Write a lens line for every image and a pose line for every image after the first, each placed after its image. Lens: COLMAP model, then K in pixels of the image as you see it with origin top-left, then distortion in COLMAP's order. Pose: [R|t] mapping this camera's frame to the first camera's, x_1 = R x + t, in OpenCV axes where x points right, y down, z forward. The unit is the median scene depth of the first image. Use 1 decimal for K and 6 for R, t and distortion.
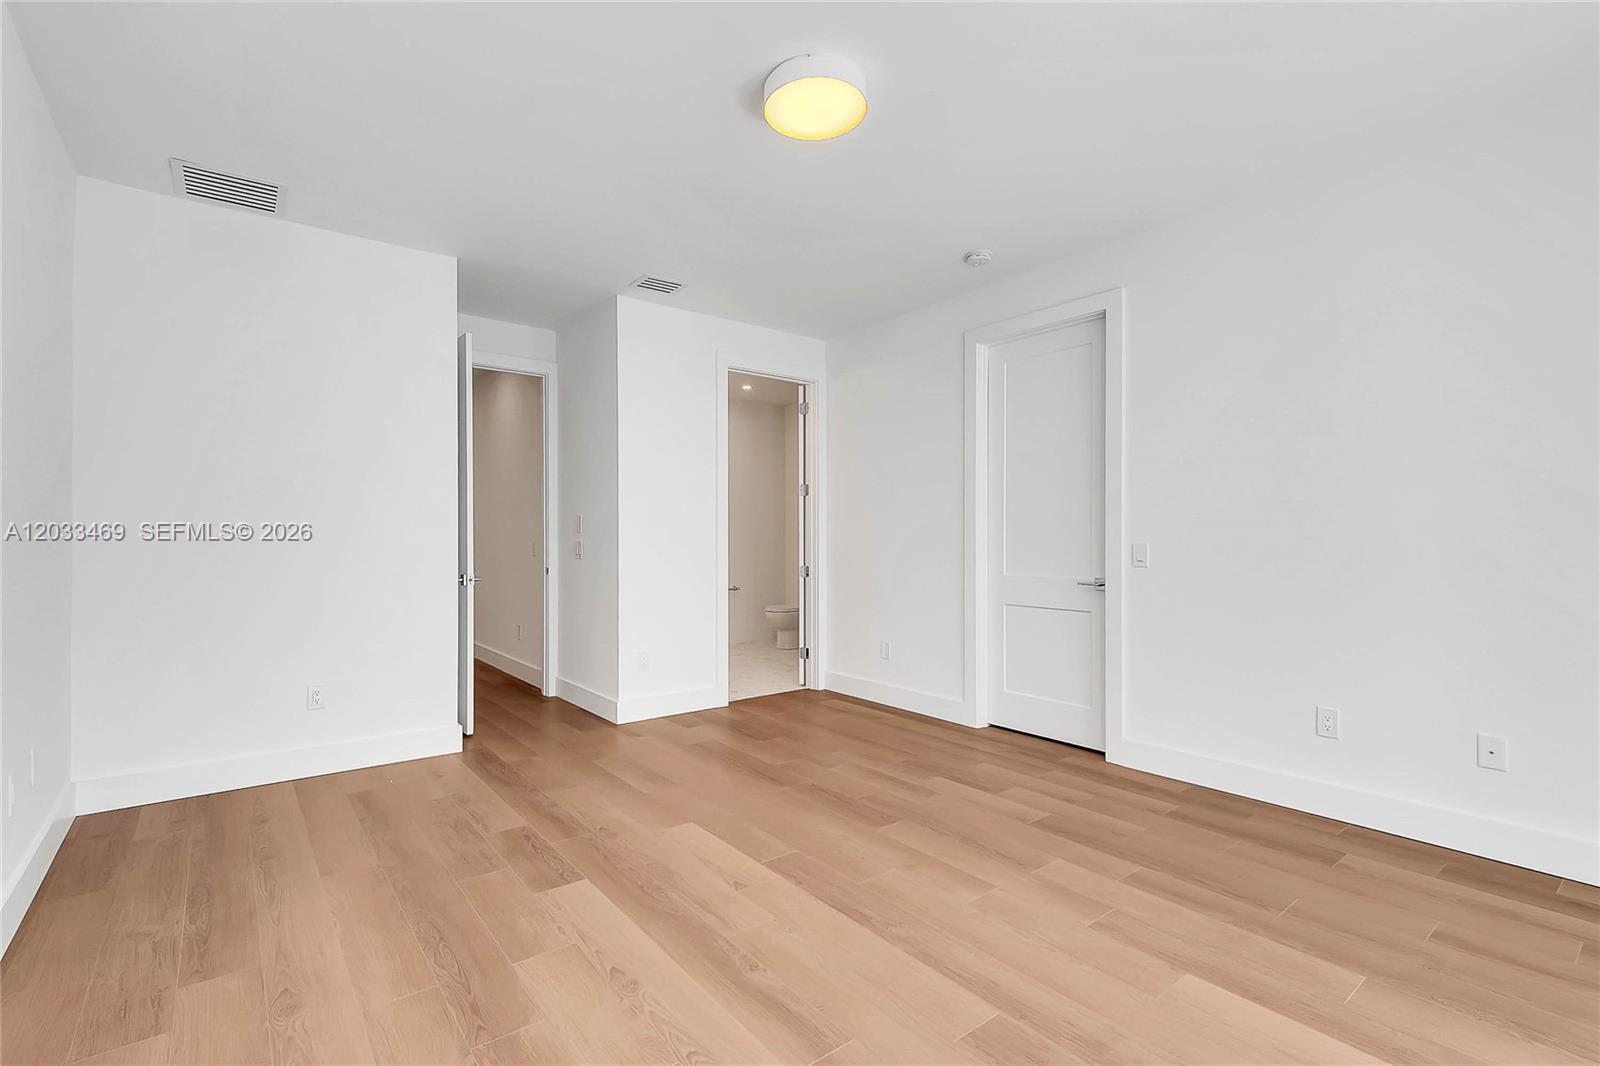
lens RADIAL K [[731.2, 0, 792.1], [0, 731.2, 540.0], [0, 0, 1]] dist [0.002867, 0.000179]
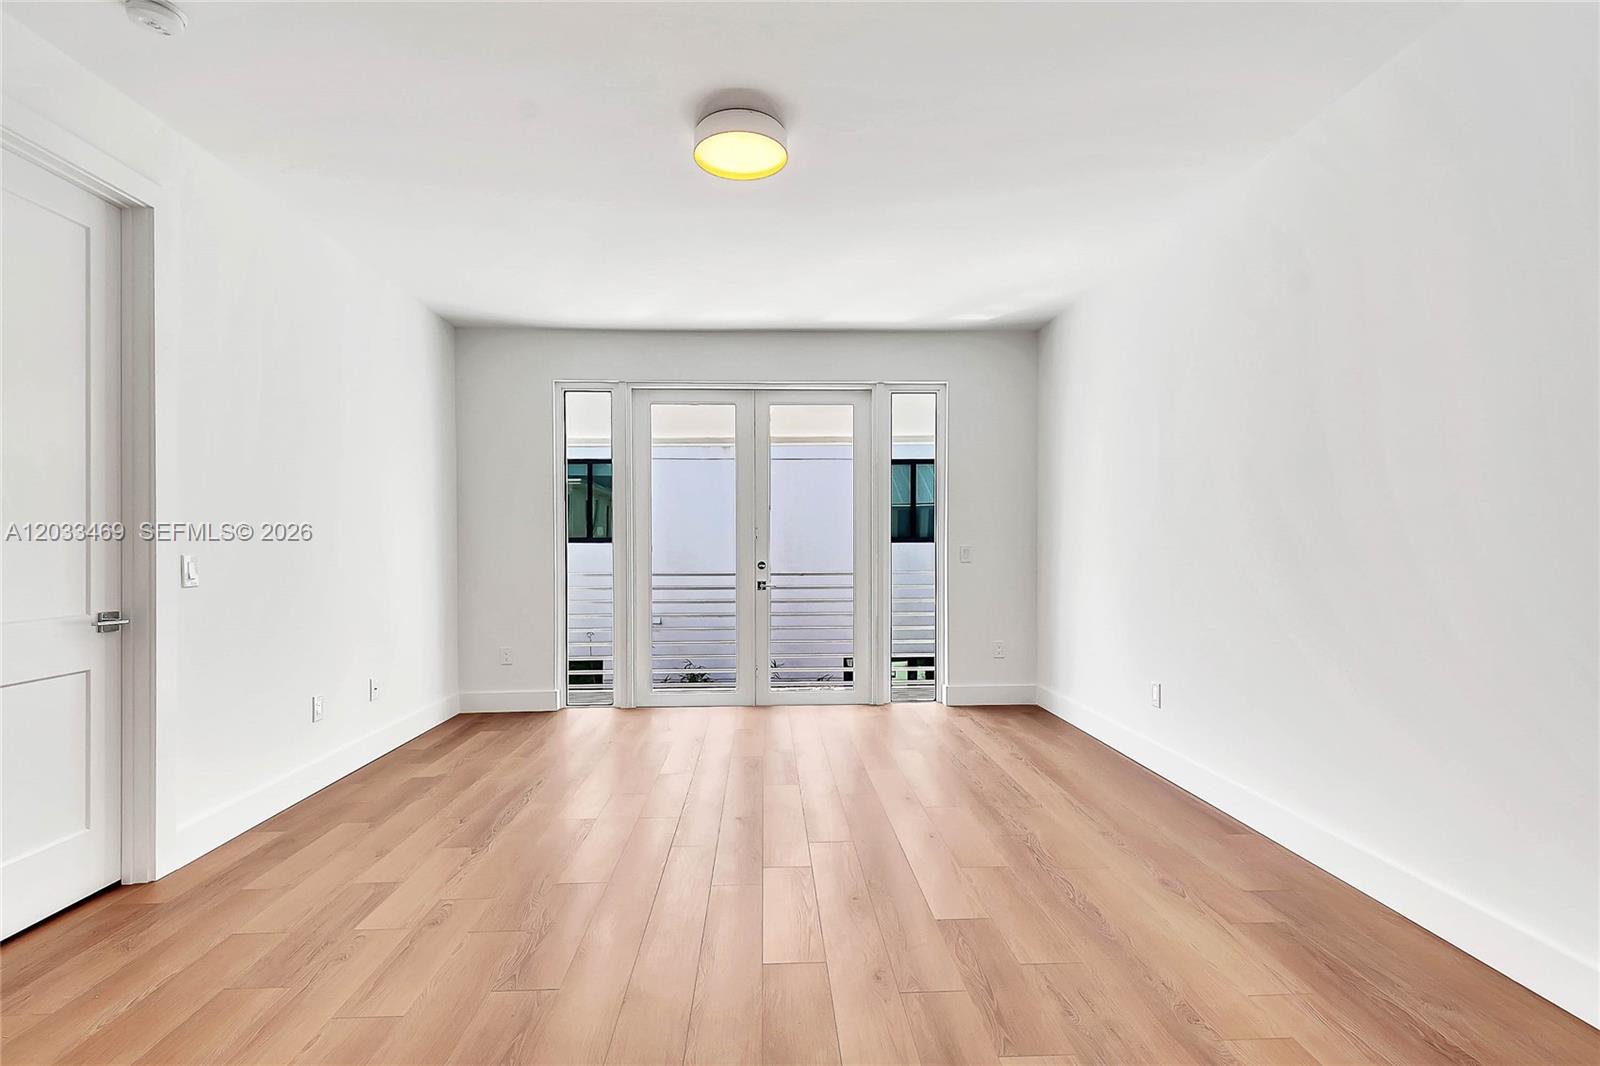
lens RADIAL K [[731.2, 0, 792.1], [0, 731.2, 540.0], [0, 0, 1]] dist [0.002867, 0.000179]
pose [[-0.810468, 0.005503, 0.585757, -0.503284], [0.006380, 0.999979, -0.000567, -0.007156], [-0.585748, 0.003277, -0.810486, 1.379129]]
